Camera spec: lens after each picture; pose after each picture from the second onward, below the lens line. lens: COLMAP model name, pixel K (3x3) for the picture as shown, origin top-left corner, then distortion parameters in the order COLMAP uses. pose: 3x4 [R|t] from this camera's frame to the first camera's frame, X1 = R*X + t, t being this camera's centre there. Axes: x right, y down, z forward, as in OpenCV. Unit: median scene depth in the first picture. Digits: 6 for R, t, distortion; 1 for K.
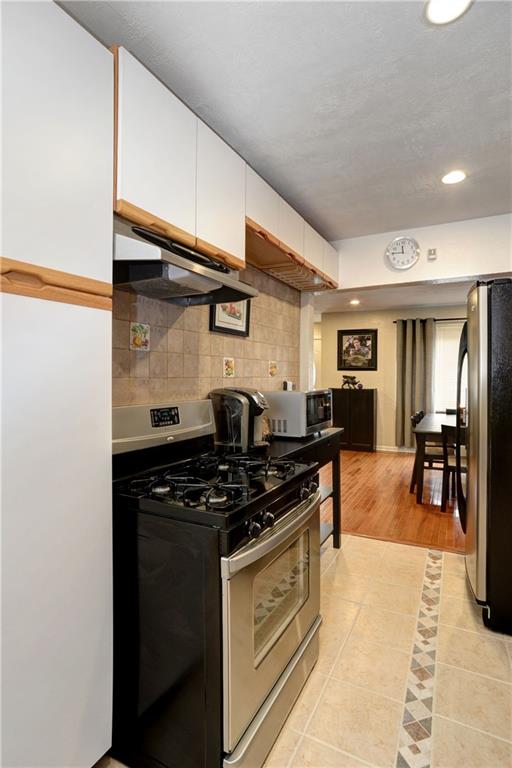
lens RADIAL K [[393.2, 0, 261.6], [0, 393.2, 381.9], [0, 0, 1]] dist [-0.003709, 0.000381]
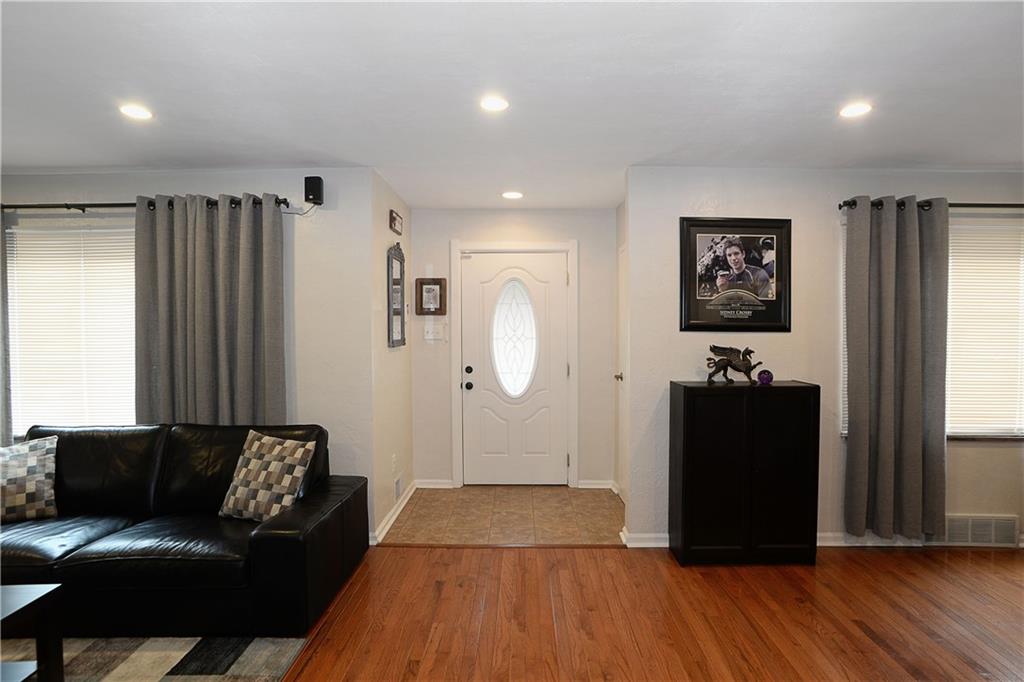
lens RADIAL K [[503.3, 0, 514.2], [0, 503.3, 336.5], [0, 0, 1]] dist [-0.033570, 0.002226]
pose [[0.883270, -0.011704, 0.468718, -0.153786], [0.011861, 0.999926, 0.002617, -0.027936], [-0.468714, 0.003248, 0.883344, 0.693739]]
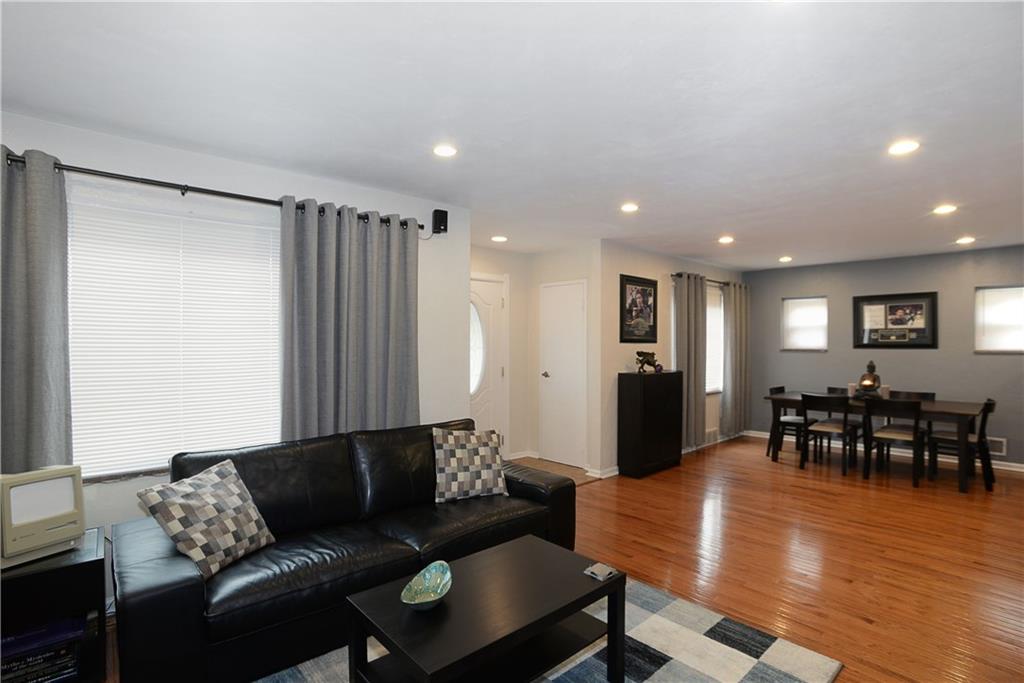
lens RADIAL K [[503.3, 0, 502.3], [0, 503.3, 343.9], [0, 0, 1]] dist [-0.033570, 0.002226]
pose [[0.339595, -0.008919, 0.940530, -0.585029], [0.010196, 0.999931, 0.005801, -0.034125], [-0.940517, 0.007620, 0.339662, 0.939305]]
